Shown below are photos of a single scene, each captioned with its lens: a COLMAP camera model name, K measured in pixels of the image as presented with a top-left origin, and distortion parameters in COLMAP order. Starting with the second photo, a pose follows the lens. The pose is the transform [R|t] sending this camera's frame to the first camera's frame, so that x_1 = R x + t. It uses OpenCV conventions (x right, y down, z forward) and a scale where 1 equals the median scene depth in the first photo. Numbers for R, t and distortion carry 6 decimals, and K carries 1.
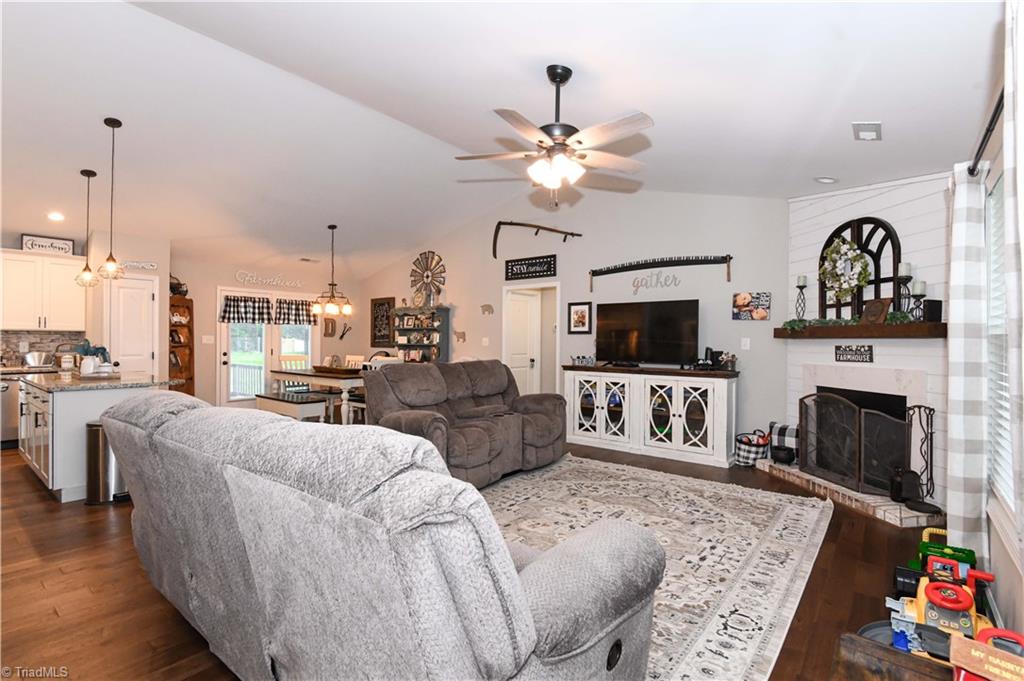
lens RADIAL K [[472.5, 0, 512.3], [0, 472.5, 343.8], [0, 0, 1]] dist [0.001756, -0.013537]
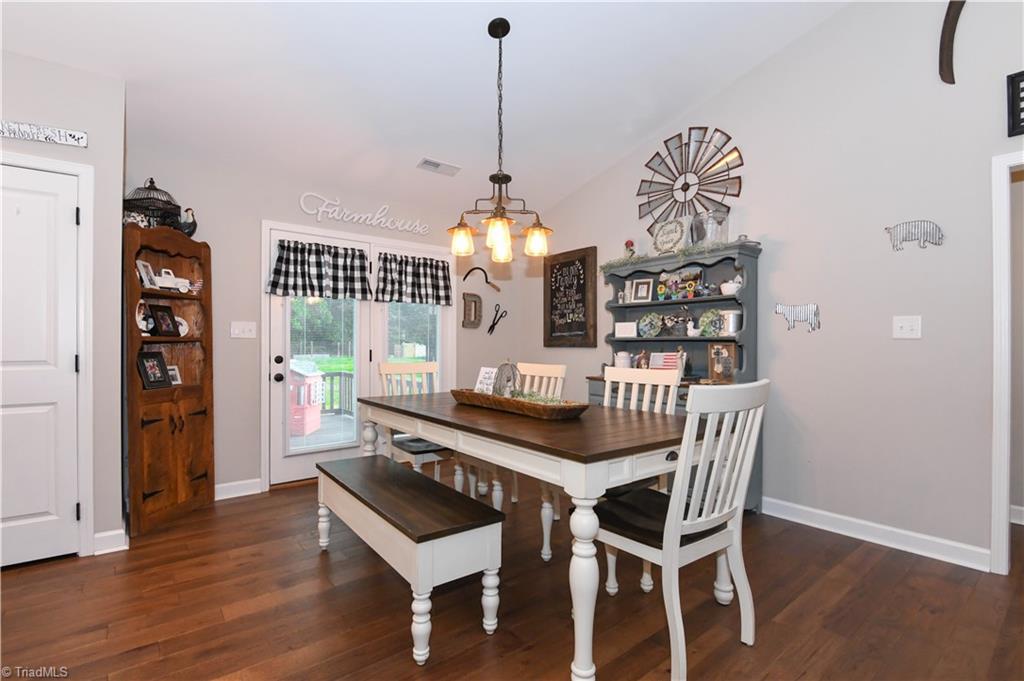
lens RADIAL K [[472.5, 0, 512.3], [0, 472.5, 343.8], [0, 0, 1]] dist [0.001756, -0.013537]
pose [[0.973265, -0.005449, -0.229620, -0.260810], [0.003056, 0.999937, -0.010773, 0.011508], [0.229665, 0.009783, 0.973221, 0.580834]]
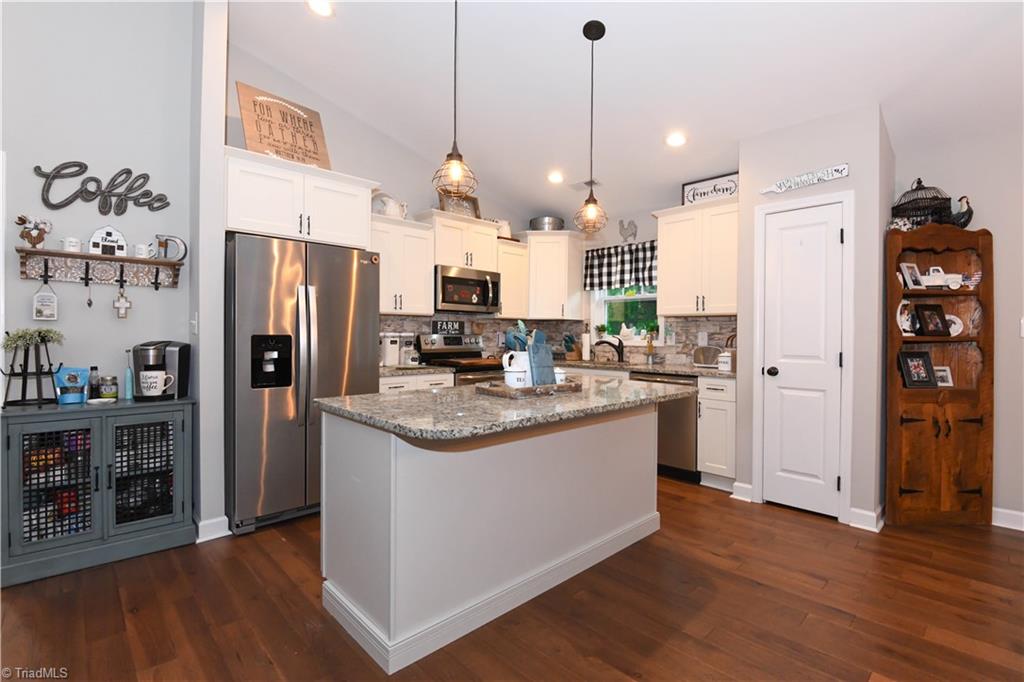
lens RADIAL K [[462.9, 0, 512.0], [0, 462.9, 341.0], [0, 0, 1]] dist [0.000991, -0.014558]
pose [[-0.151408, 0.006632, -0.988449, -0.209626], [-0.015821, 0.999833, 0.009131, 0.005981], [0.988345, 0.017021, -0.151278, 0.616634]]
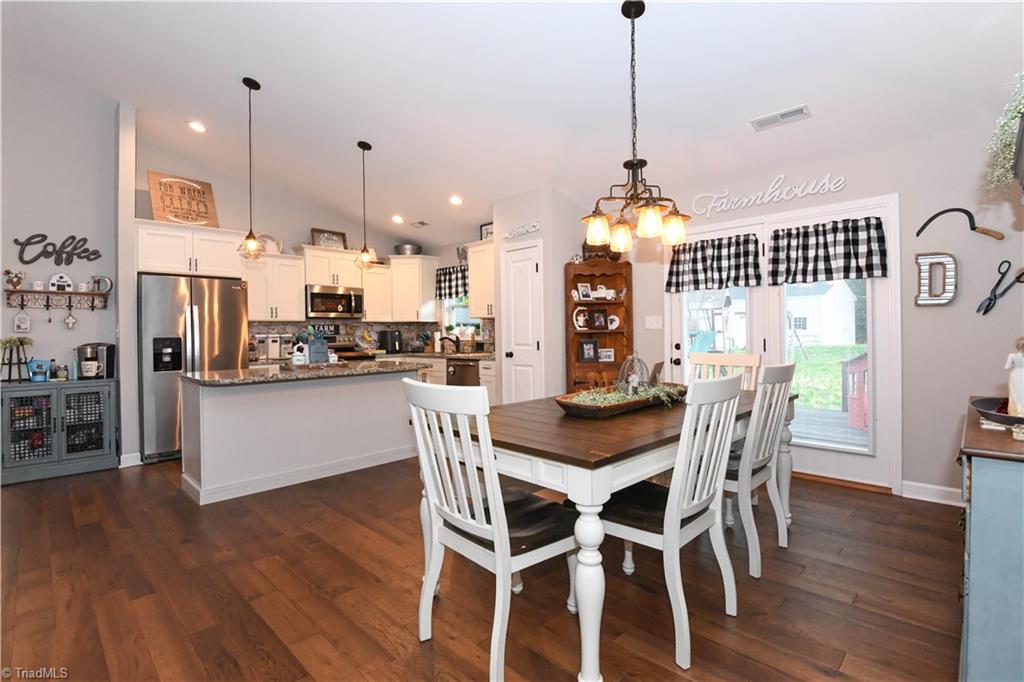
lens RADIAL K [[471.2, 0, 516.6], [0, 471.2, 335.0], [0, 0, 1]] dist [0.000113, -0.013566]
pose [[-0.116909, 0.000006, -0.993143, -0.009614], [0.005237, 0.999986, -0.000610, 0.006900], [0.993129, -0.005272, -0.116907, 0.877004]]
